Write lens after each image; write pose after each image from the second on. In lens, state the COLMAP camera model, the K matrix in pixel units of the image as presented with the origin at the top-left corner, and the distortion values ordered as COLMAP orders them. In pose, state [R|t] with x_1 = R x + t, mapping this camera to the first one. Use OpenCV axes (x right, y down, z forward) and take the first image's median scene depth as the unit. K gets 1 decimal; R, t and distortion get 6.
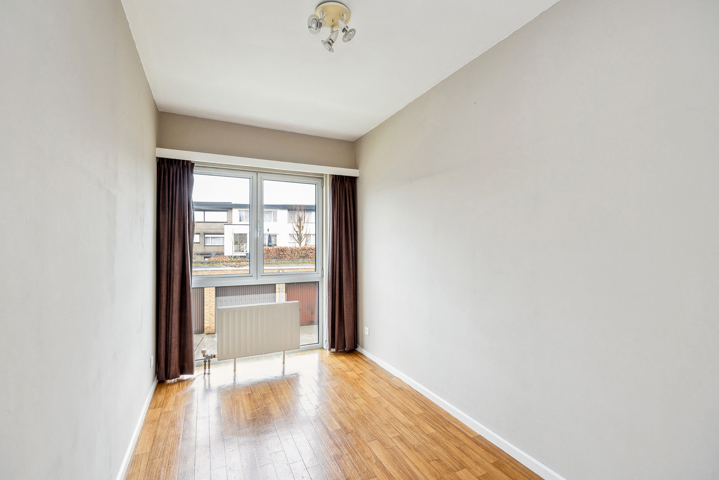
lens RADIAL K [[315.3, 0, 359.5], [0, 315.3, 240.0], [0, 0, 1]] dist [0.000792, 0.000045]
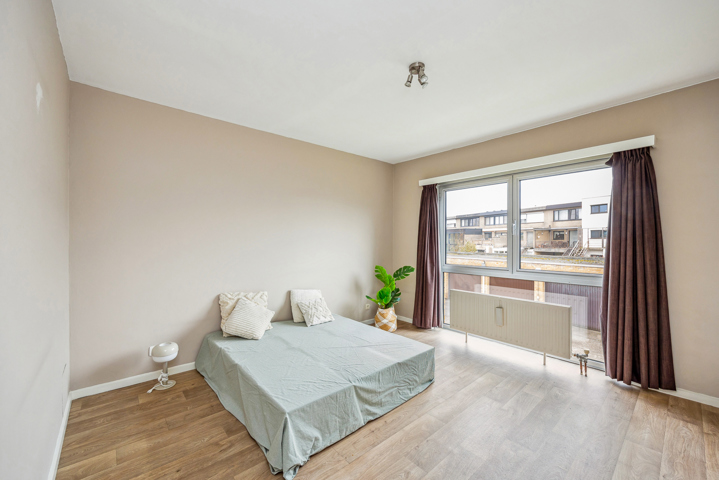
lens RADIAL K [[288.9, 0, 359.5], [0, 288.9, 240.0], [0, 0, 1]] dist [0.001779, 0.000116]
pose [[0.261257, -0.001046, -0.965269, 0.486904], [0.007746, 0.999969, 0.001013, 0.002262], [0.965238, -0.007742, 0.261257, 0.224876]]
